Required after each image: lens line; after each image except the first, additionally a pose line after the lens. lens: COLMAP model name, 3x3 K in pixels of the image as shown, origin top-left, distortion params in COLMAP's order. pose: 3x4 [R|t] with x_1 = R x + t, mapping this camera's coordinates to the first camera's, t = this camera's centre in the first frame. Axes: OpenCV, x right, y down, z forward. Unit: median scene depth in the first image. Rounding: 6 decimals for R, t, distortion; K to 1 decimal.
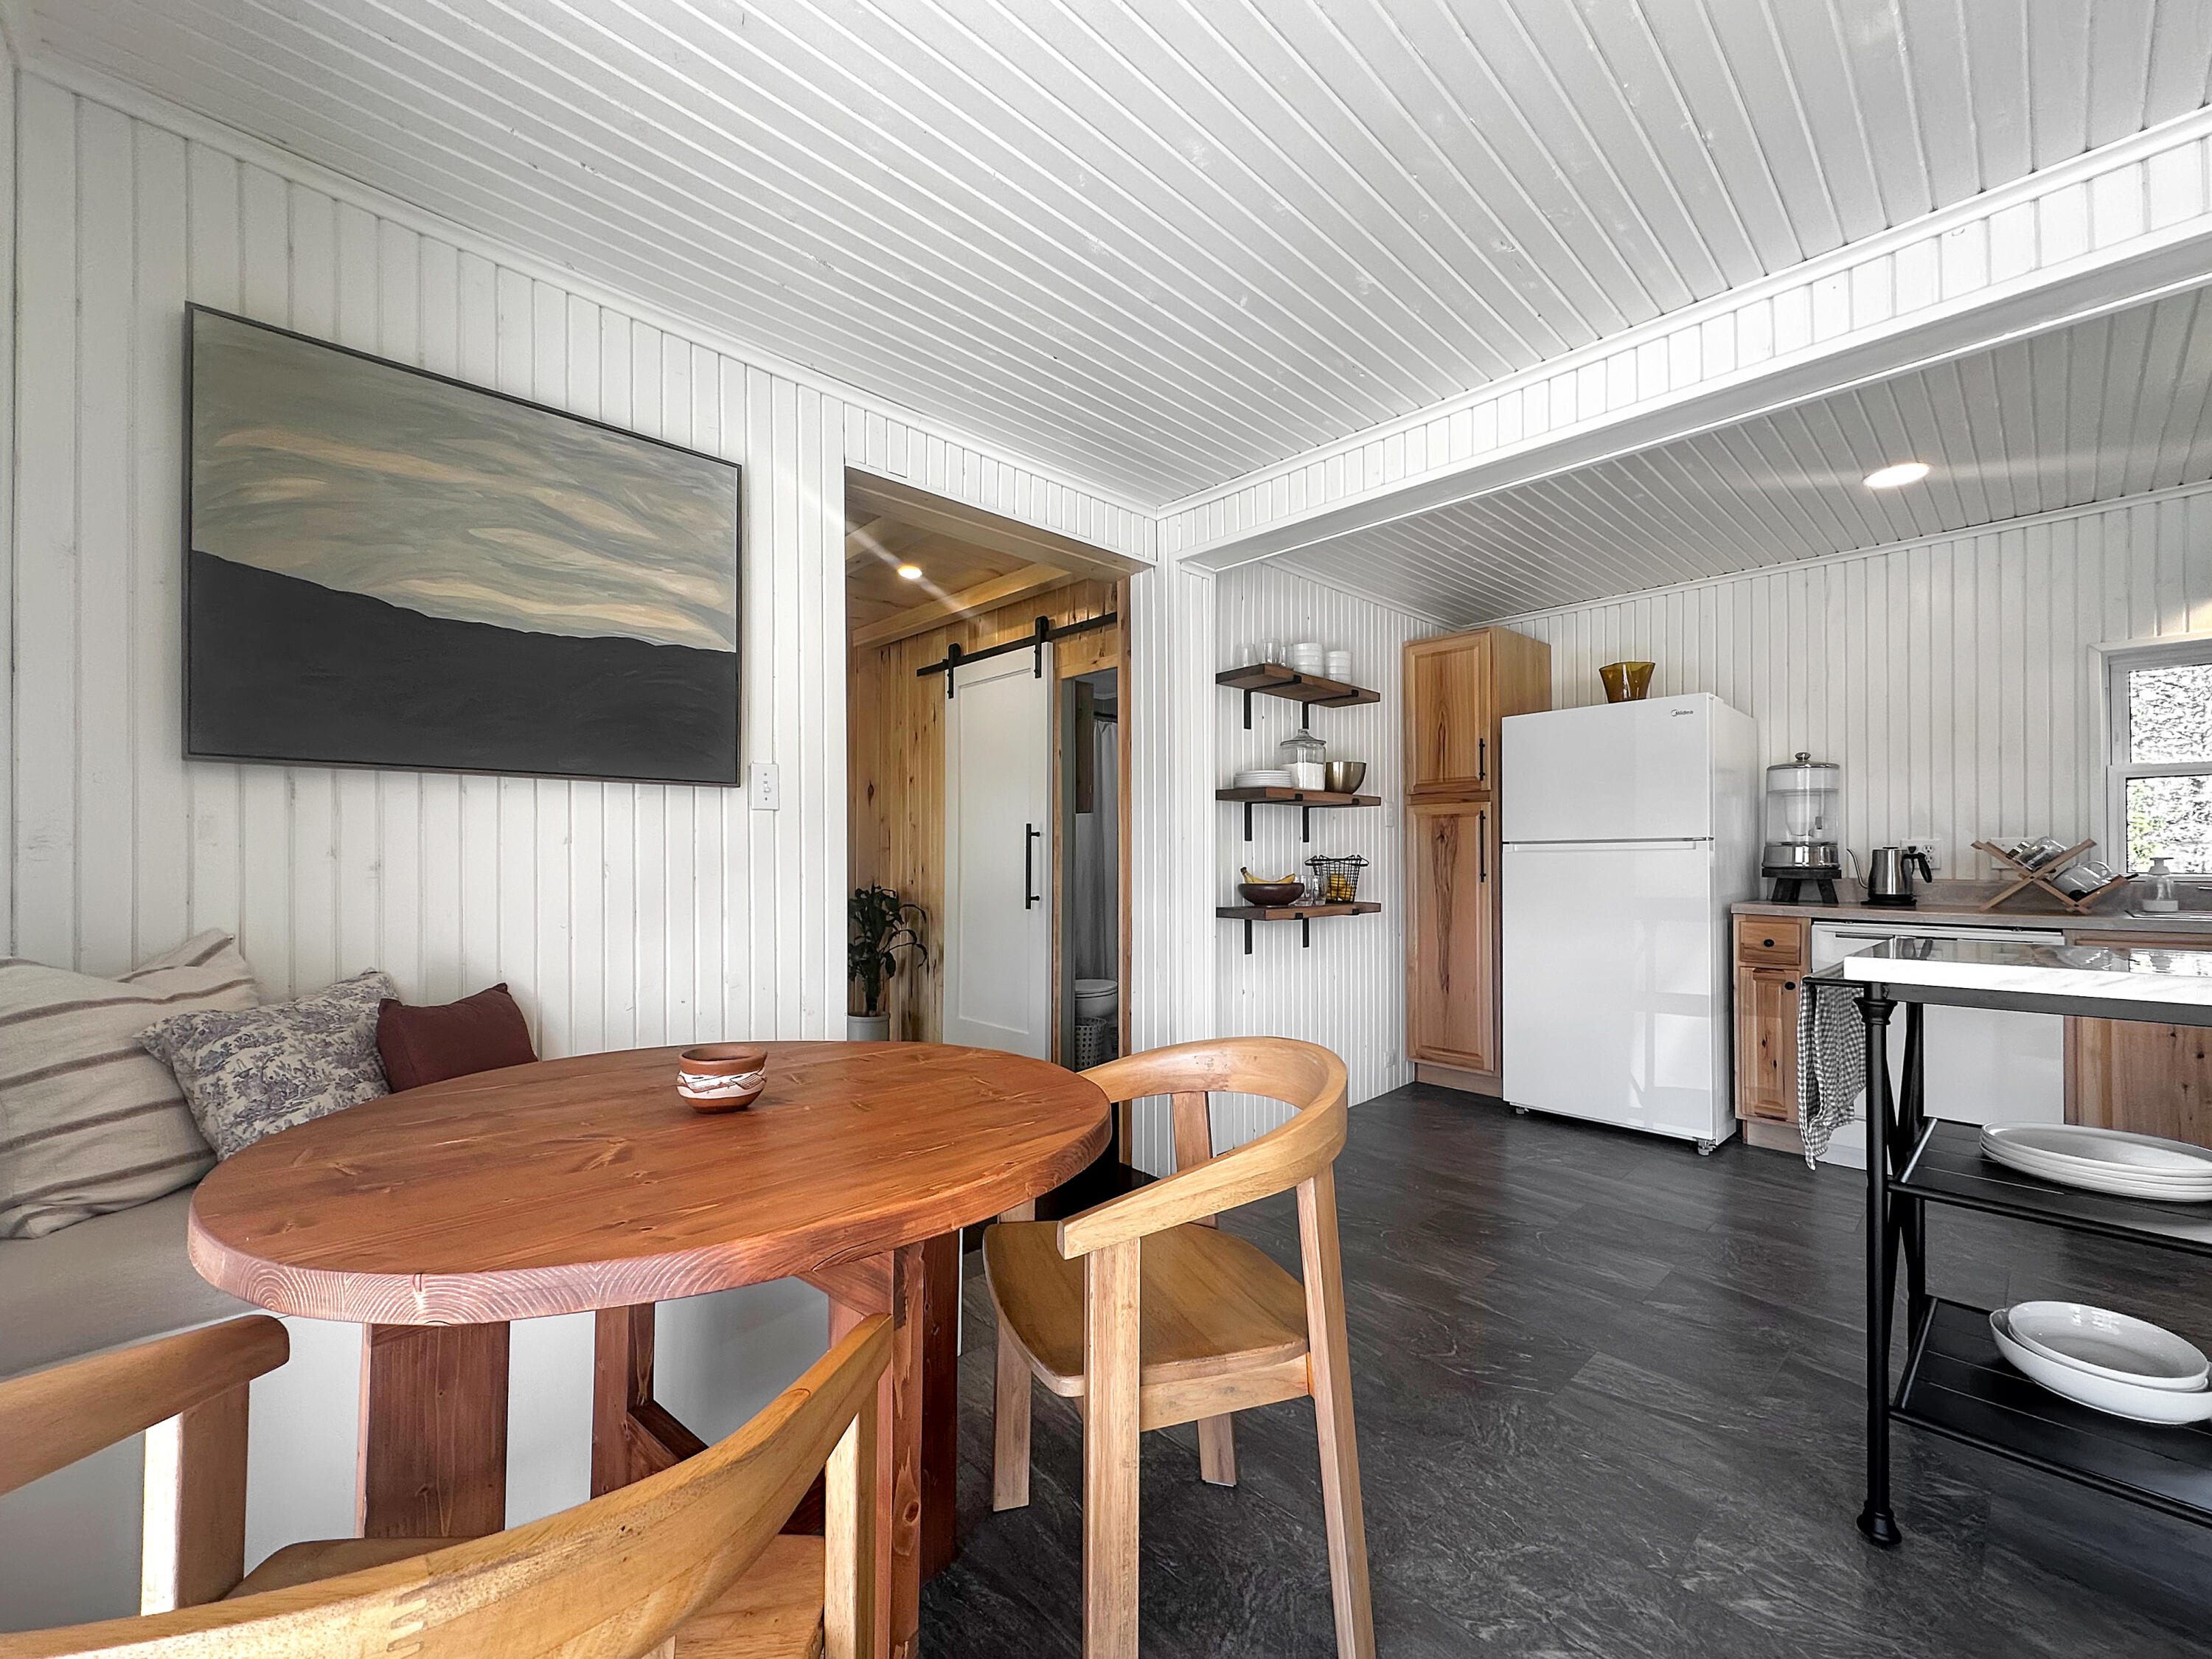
lens RADIAL K [[886.2, 0, 1106.5], [0, 886.2, 844.5], [0, 0, 1]] dist [0.002058, -0.000064]
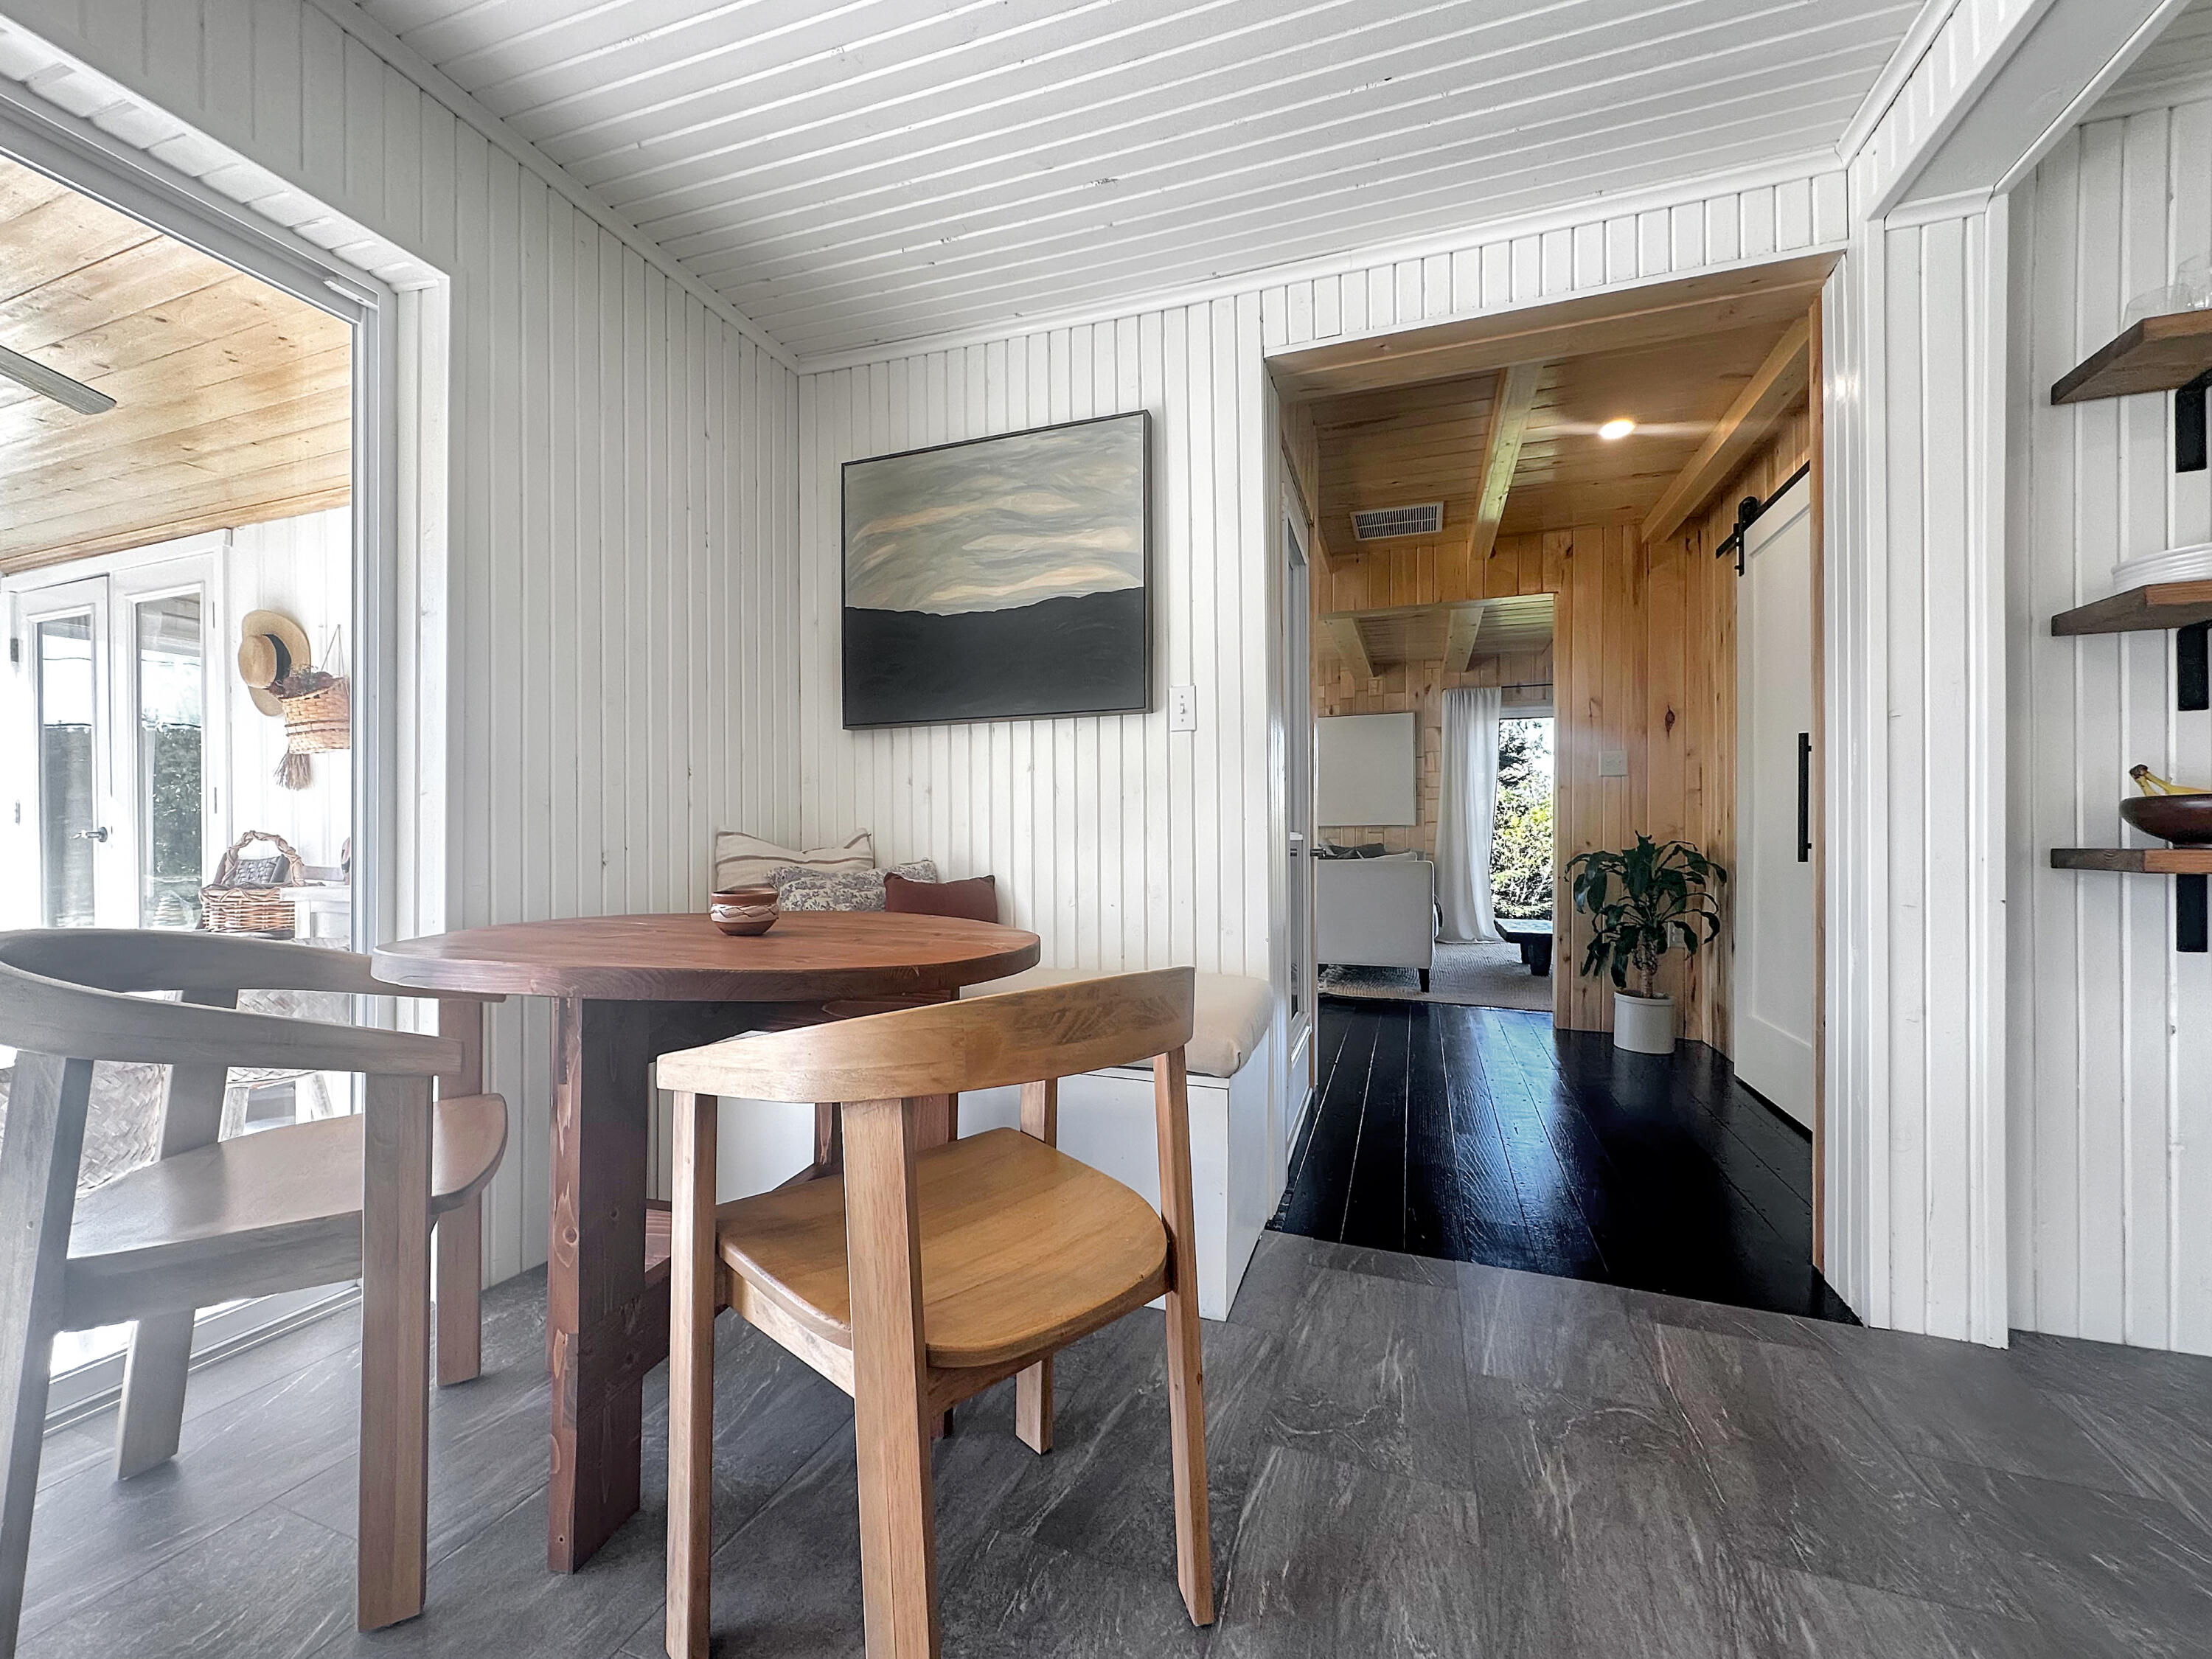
lens RADIAL K [[886.2, 0, 1110.0], [0, 886.2, 840.1], [0, 0, 1]] dist [0.002058, -0.000064]
pose [[0.467664, -0.005157, -0.883891, 0.550722], [0.018763, 0.999816, 0.004094, 0.092689], [0.883707, -0.018499, 0.467675, 0.488718]]
